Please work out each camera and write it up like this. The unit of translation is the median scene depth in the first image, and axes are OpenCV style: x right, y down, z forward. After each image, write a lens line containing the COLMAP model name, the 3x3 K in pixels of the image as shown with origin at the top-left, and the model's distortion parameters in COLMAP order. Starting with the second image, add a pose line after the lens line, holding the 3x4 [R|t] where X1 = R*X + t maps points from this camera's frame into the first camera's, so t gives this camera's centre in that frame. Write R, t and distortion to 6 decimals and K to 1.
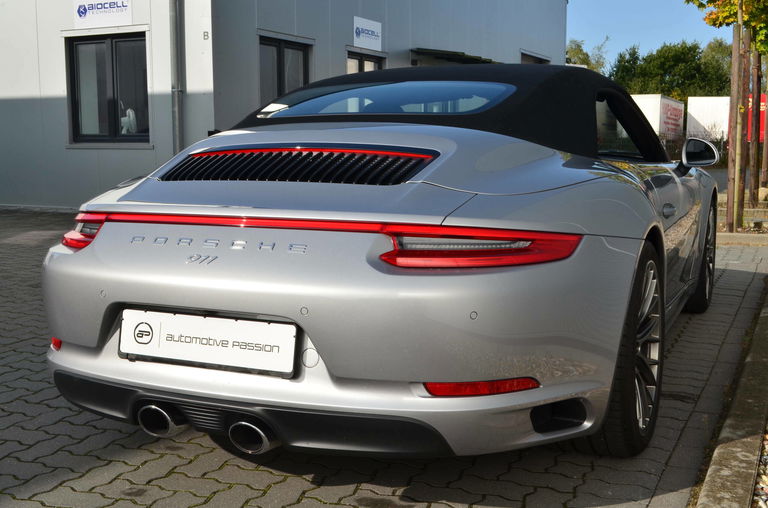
lens RADIAL K [[899.2, 0, 389.5], [0, 899.2, 260.5], [0, 0, 1]] dist [-0.053902, 0.000000]
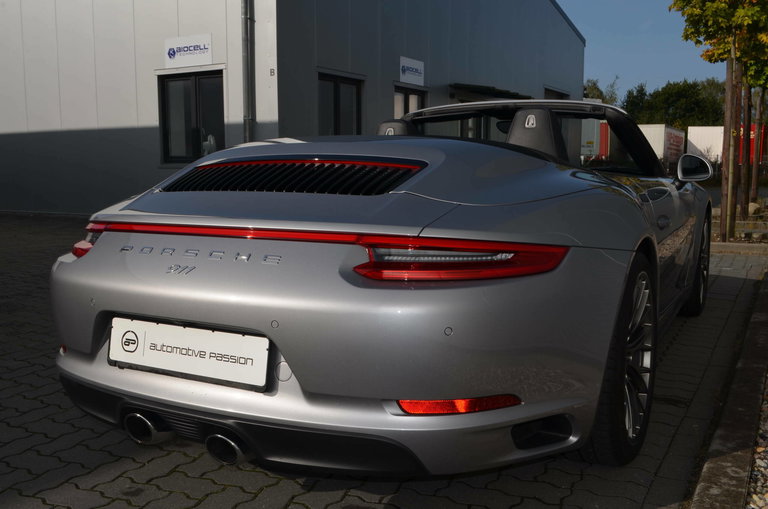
lens RADIAL K [[739.6, 0, 394.0], [0, 739.6, 266.1], [0, 0, 1]] dist [-0.068131, 0.000000]
pose [[0.998226, 0.007350, -0.059079, 0.065542], [-0.007020, 0.999959, 0.005796, -0.010007], [0.059119, -0.005371, 0.998236, 0.170267]]
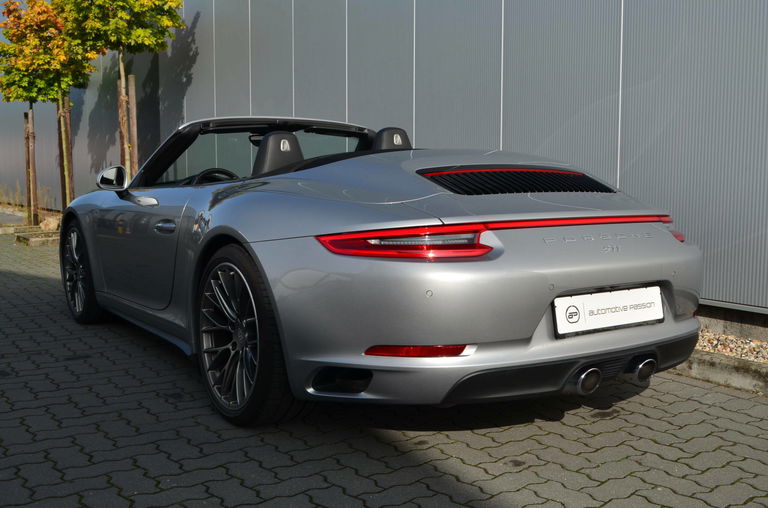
lens RADIAL K [[831.3, 0, 377.4], [0, 831.3, 261.3], [0, 0, 1]] dist [-0.055276, 0.000000]
pose [[0.524182, -0.083005, 0.847551, -1.244540], [0.113860, 0.993134, 0.026843, -0.047923], [-0.843960, 0.082432, 0.530034, 0.553778]]
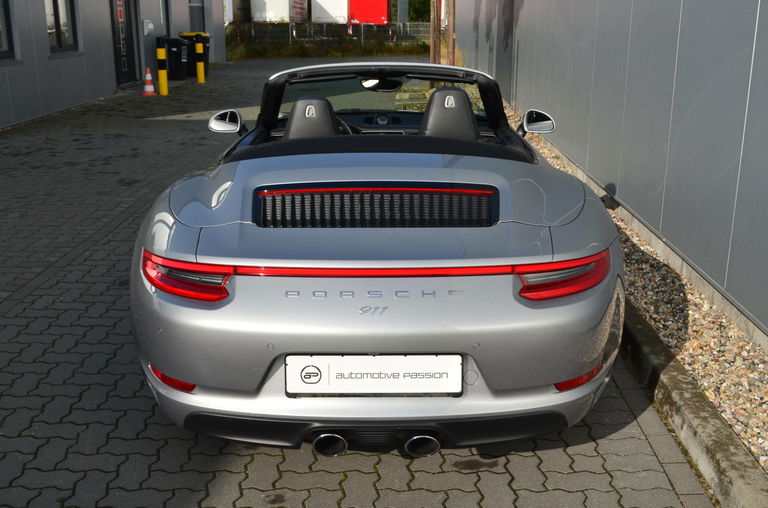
lens RADIAL K [[831.3, 0, 383.9], [0, 831.3, 255.8], [0, 0, 1]] dist [-0.055276, 0.000000]
pose [[0.911415, -0.117153, 0.394458, -0.535622], [0.057056, 0.985335, 0.160811, -0.214127], [-0.407513, -0.124059, 0.904734, 0.007955]]
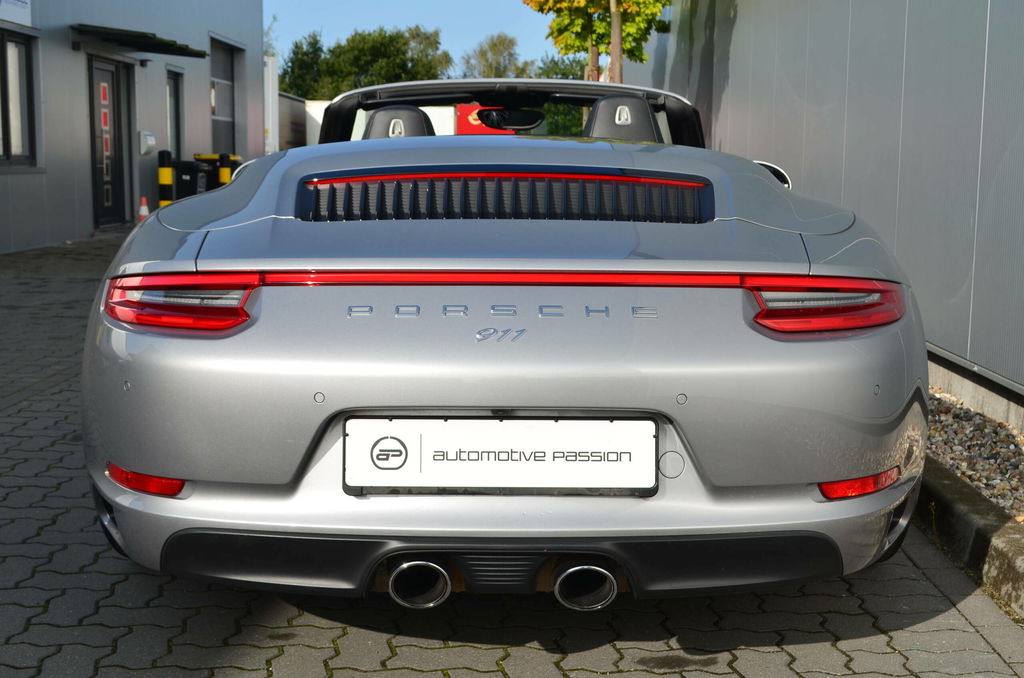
lens RADIAL K [[1299.6, 0, 504.3], [0, 1299.6, 338.2], [0, 0, 1]] dist [-0.038863, 0.000000]
pose [[0.912782, -0.047497, 0.405677, -0.521953], [0.047812, 0.998812, 0.009365, -0.007075], [-0.405640, 0.010848, 0.913969, 0.086971]]
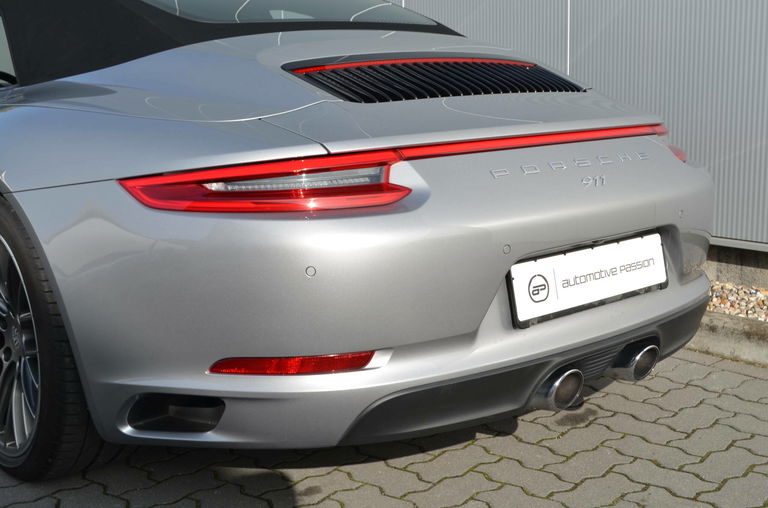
lens RADIAL K [[1017.7, 0, 391.3], [0, 1017.7, 272.7], [0, 0, 1]] dist [-0.033240, 0.000000]
pose [[0.396125, -0.187034, 0.898945, -1.015848], [0.146176, 0.979394, 0.139359, -0.068349], [-0.906486, 0.076200, 0.415303, 0.671196]]
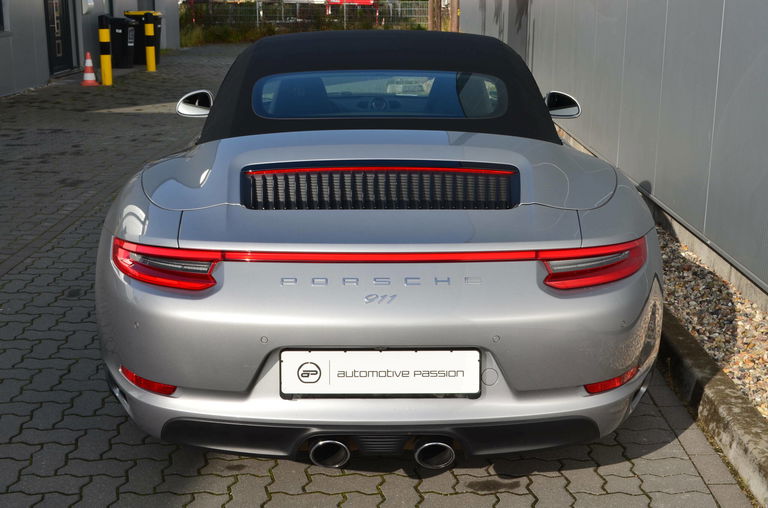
lens RADIAL K [[1017.7, 0, 376.1], [0, 1017.7, 252.9], [0, 0, 1]] dist [-0.033240, 0.000000]
pose [[0.908428, -0.102174, 0.405362, -0.597169], [0.054549, 0.990353, 0.127379, -0.178959], [-0.414466, -0.093602, 0.905238, -0.064793]]
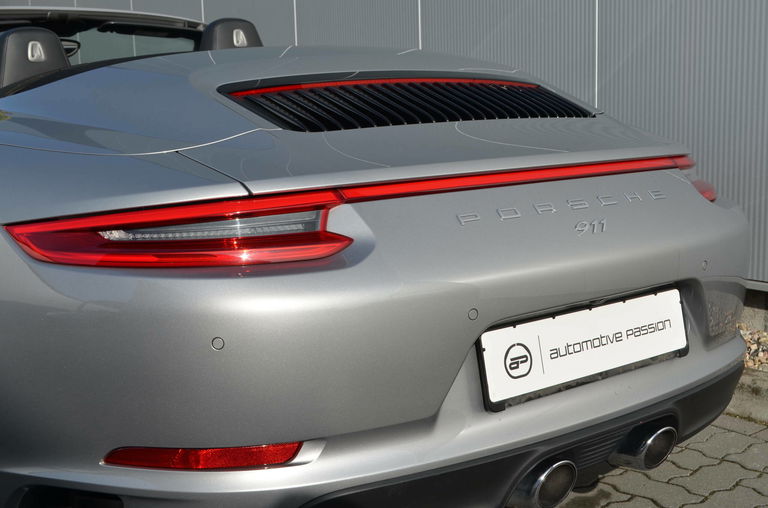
lens RADIAL K [[1017.7, 0, 385.9], [0, 1017.7, 271.8], [0, 0, 1]] dist [-0.033240, 0.000000]
pose [[0.452880, -0.160522, 0.877002, -0.845421], [0.147613, 0.983583, 0.103803, -0.062478], [-0.879267, 0.082447, 0.469140, 0.666176]]
